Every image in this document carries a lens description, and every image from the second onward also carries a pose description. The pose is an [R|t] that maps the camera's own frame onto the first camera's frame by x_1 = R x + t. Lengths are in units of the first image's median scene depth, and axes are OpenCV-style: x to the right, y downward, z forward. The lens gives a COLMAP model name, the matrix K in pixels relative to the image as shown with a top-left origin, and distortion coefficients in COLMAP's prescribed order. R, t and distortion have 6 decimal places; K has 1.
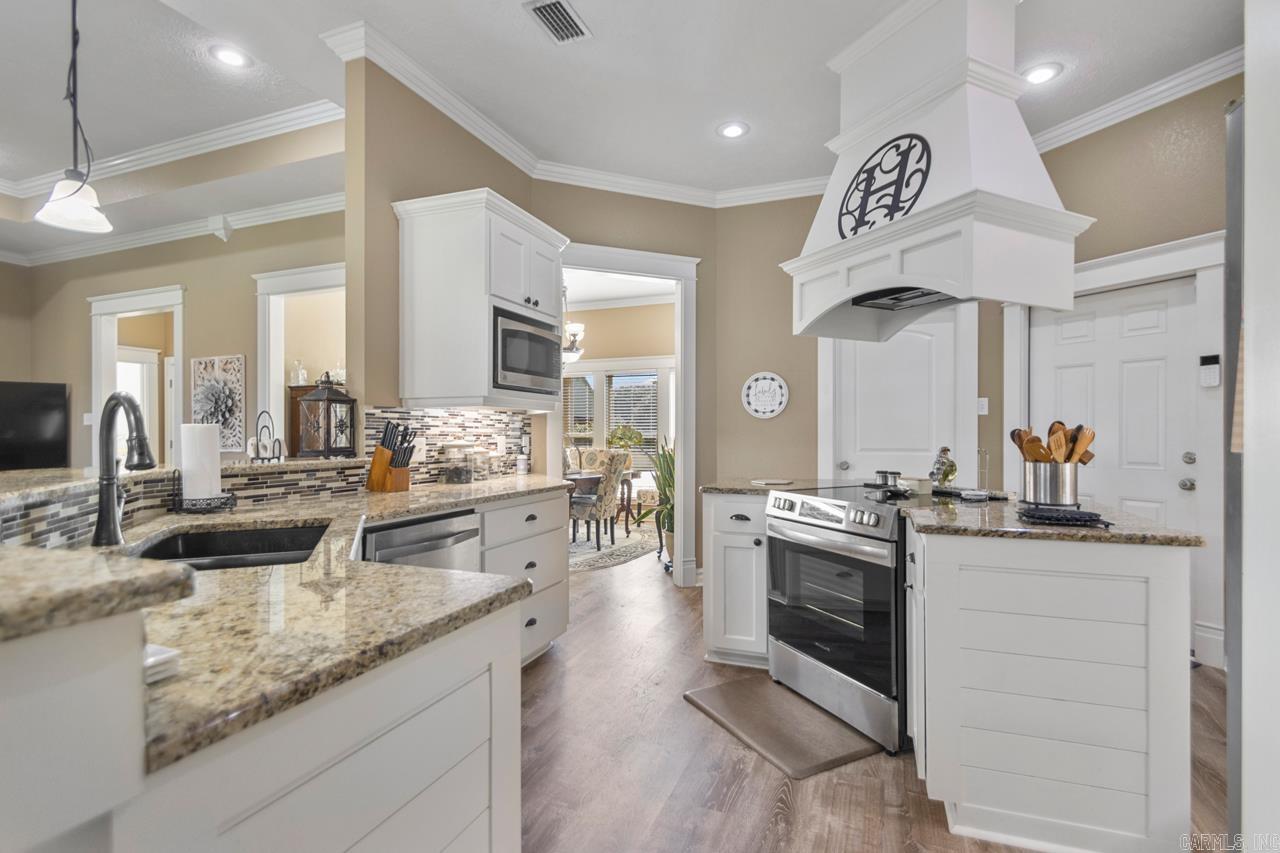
lens RADIAL K [[598.5, 0, 647.7], [0, 598.5, 431.1], [0, 0, 1]] dist [0.011156, -0.009333]
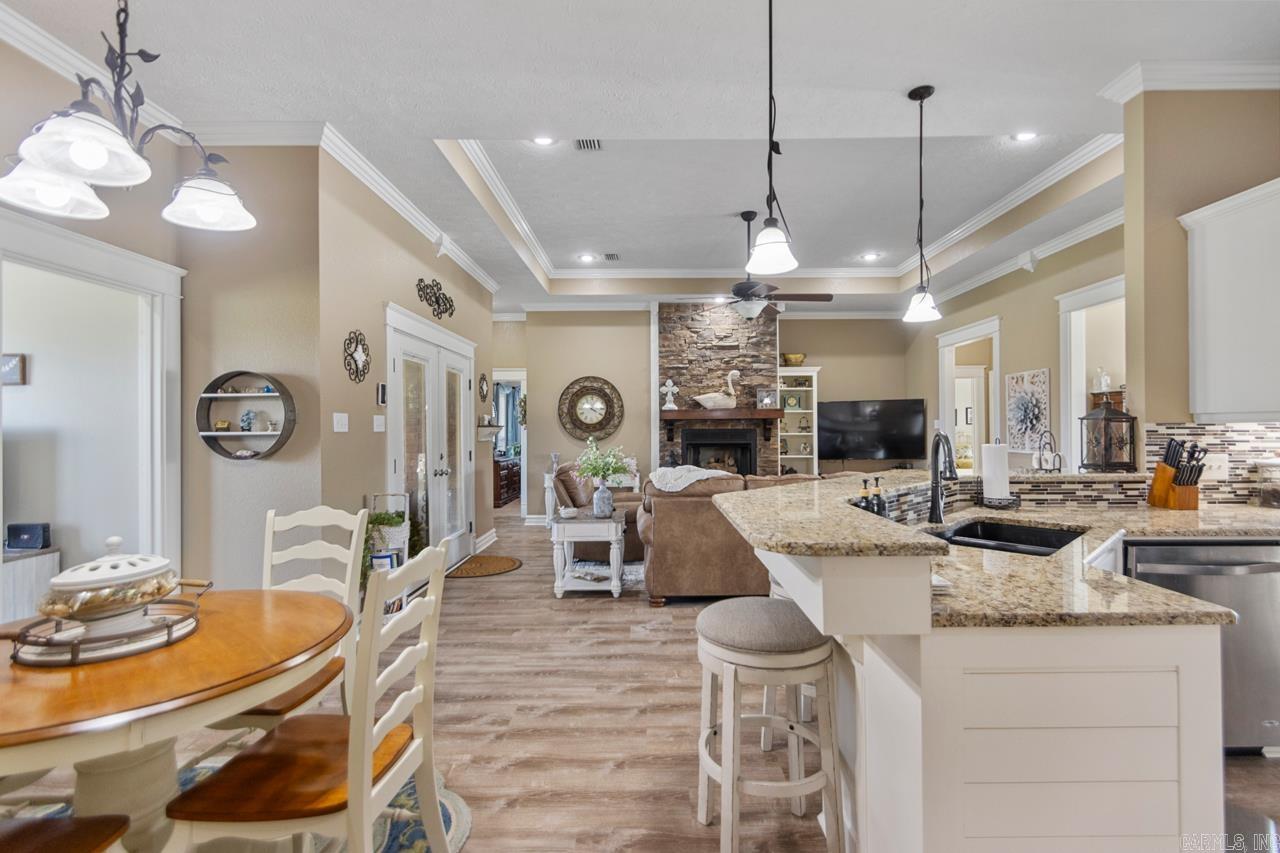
lens RADIAL K [[598.5, 0, 647.7], [0, 598.5, 431.1], [0, 0, 1]] dist [0.011156, -0.009333]
pose [[0.355277, 0.007599, -0.934730, 0.219555], [0.007488, 0.999912, 0.010974, -0.052573], [0.934731, -0.010898, 0.355189, -0.199134]]
